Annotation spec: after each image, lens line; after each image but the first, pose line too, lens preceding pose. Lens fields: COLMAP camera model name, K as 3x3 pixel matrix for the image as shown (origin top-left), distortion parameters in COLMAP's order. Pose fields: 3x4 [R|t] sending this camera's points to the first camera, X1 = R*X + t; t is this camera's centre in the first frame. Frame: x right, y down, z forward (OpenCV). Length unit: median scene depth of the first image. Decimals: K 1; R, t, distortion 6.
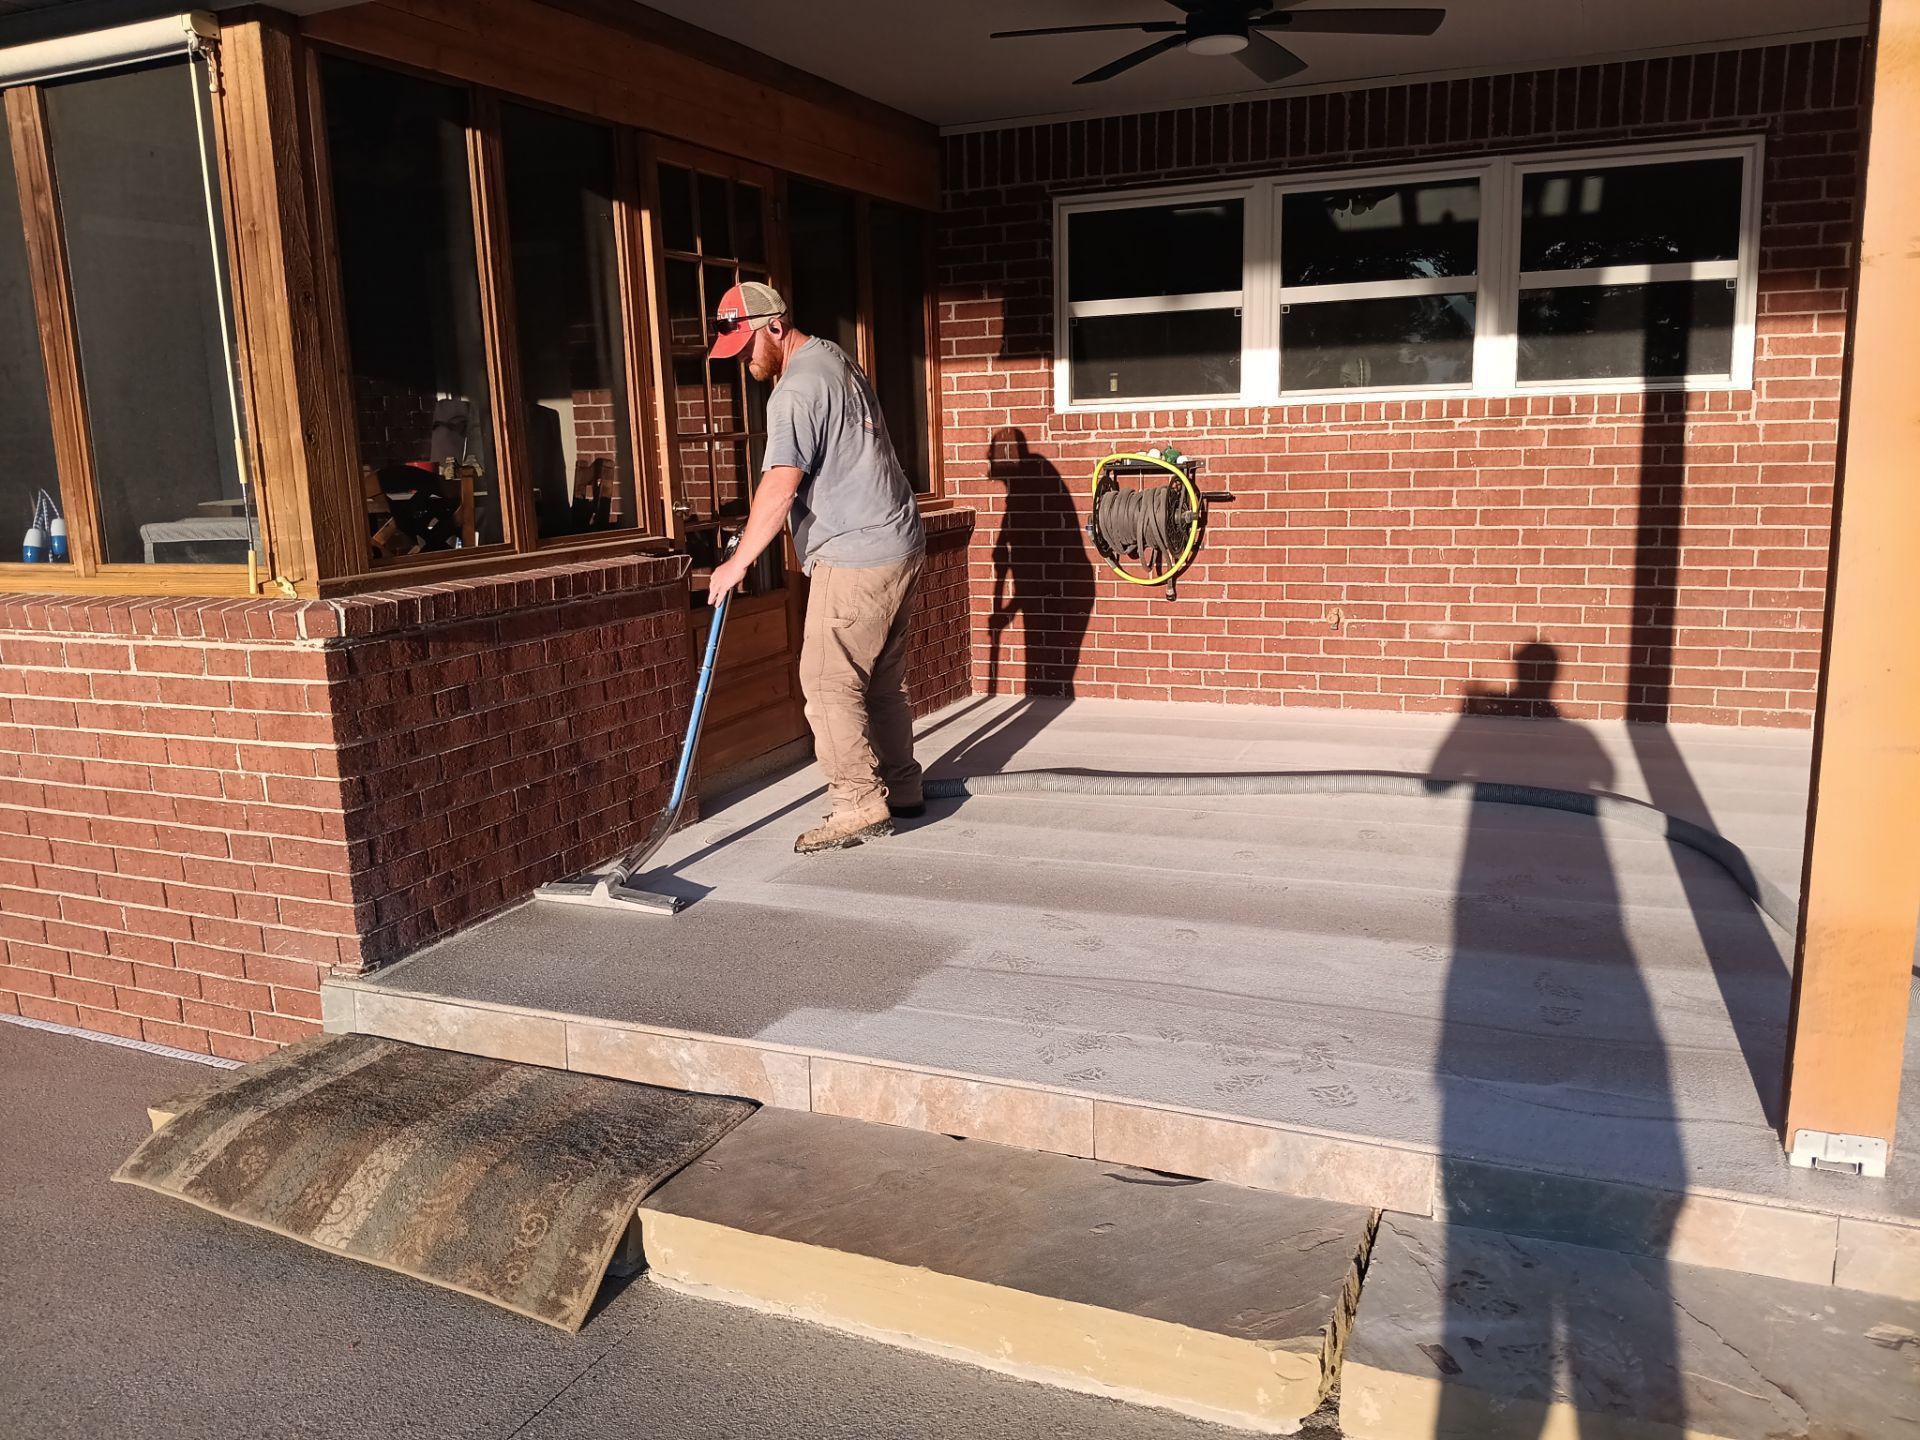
lens RADIAL K [[1493.4, 0, 957.9], [0, 1493.4, 714.7], [0, 0, 1]] dist [0.038356, -0.109809]
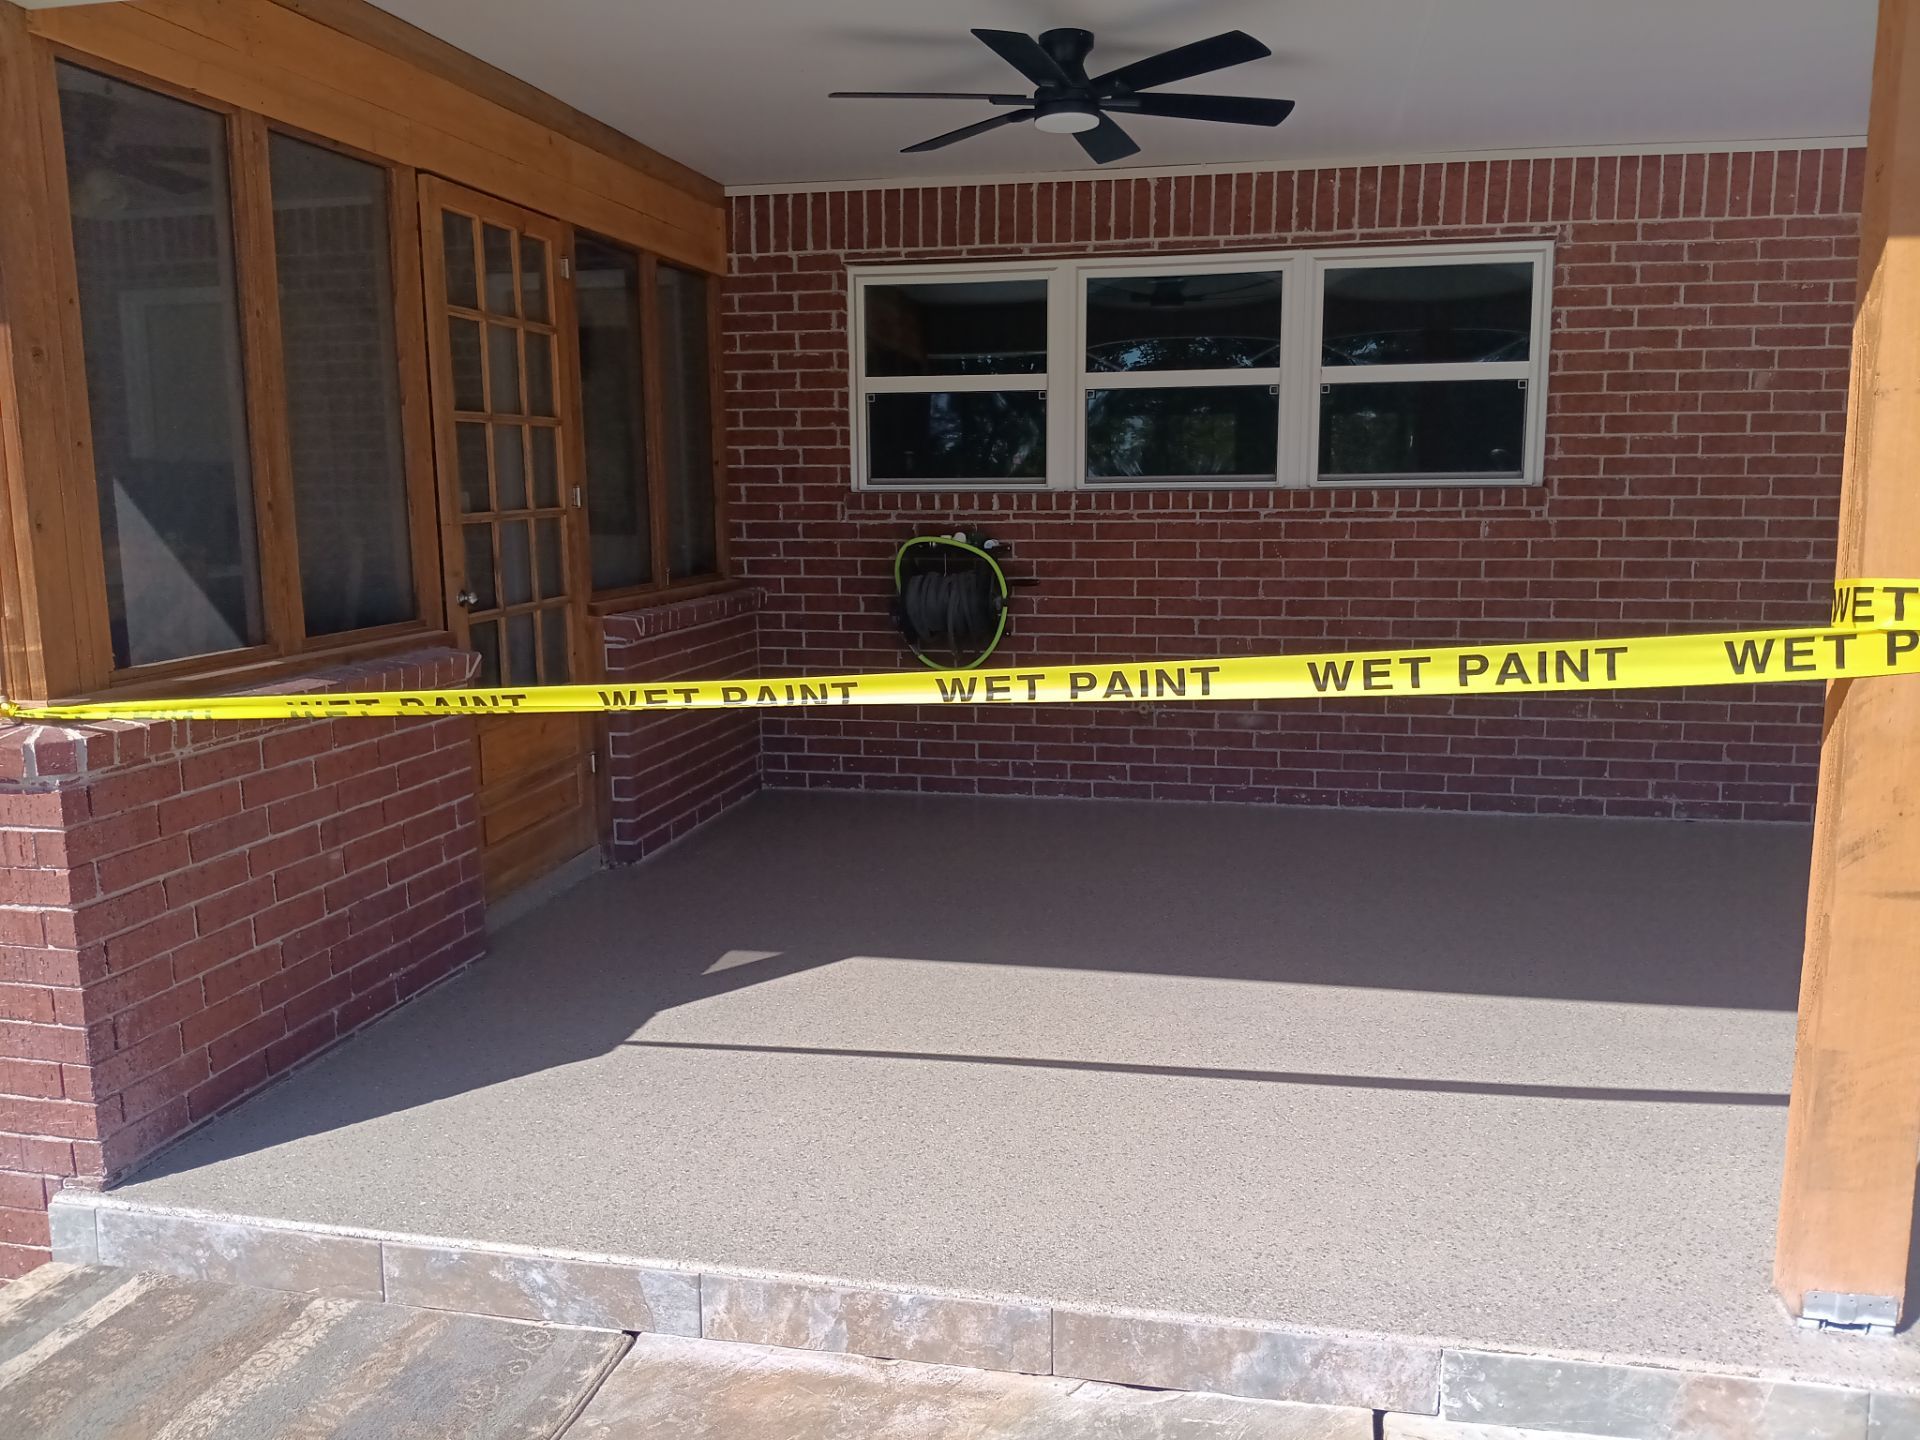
lens RADIAL K [[1489.3, 0, 965.5], [0, 1489.3, 692.8], [0, 0, 1]] dist [0.167677, -0.433170]
pose [[0.979045, -0.002966, 0.203624, -0.068062], [0.014000, 0.998509, -0.052769, -0.026029], [-0.203163, 0.054514, 0.977626, 0.069049]]
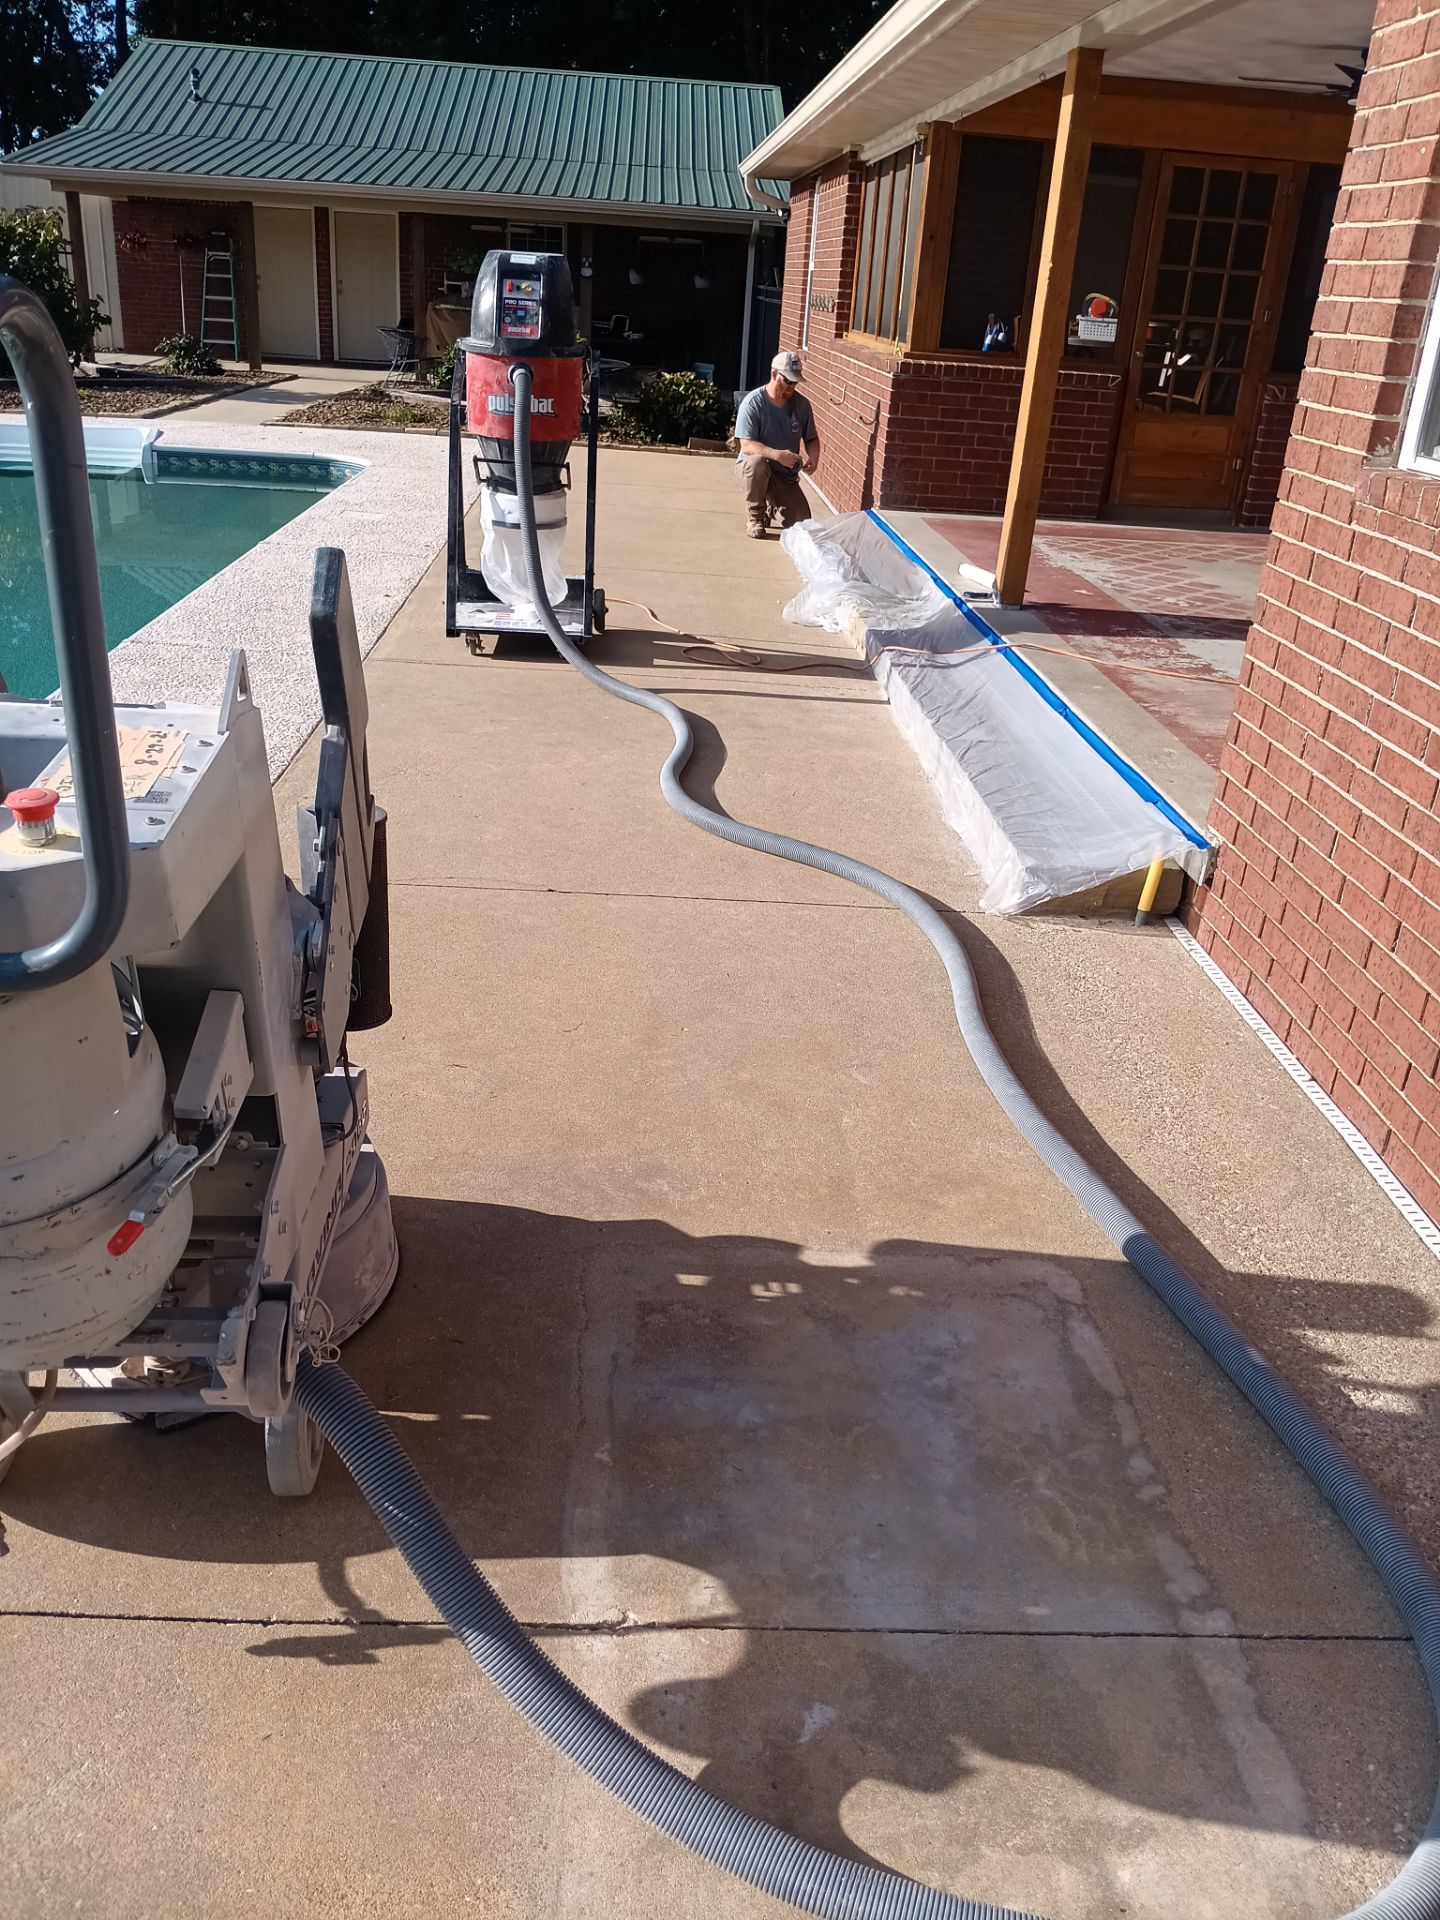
lens RADIAL K [[1493.4, 0, 707.9], [0, 1493.4, 964.4], [0, 0, 1]] dist [0.038356, -0.109809]
pose [[0.421654, 0.427937, -0.799423, 1.232027], [-0.244000, 0.902658, 0.354503, 0.021915], [0.873311, 0.045582, 0.485026, -0.333549]]
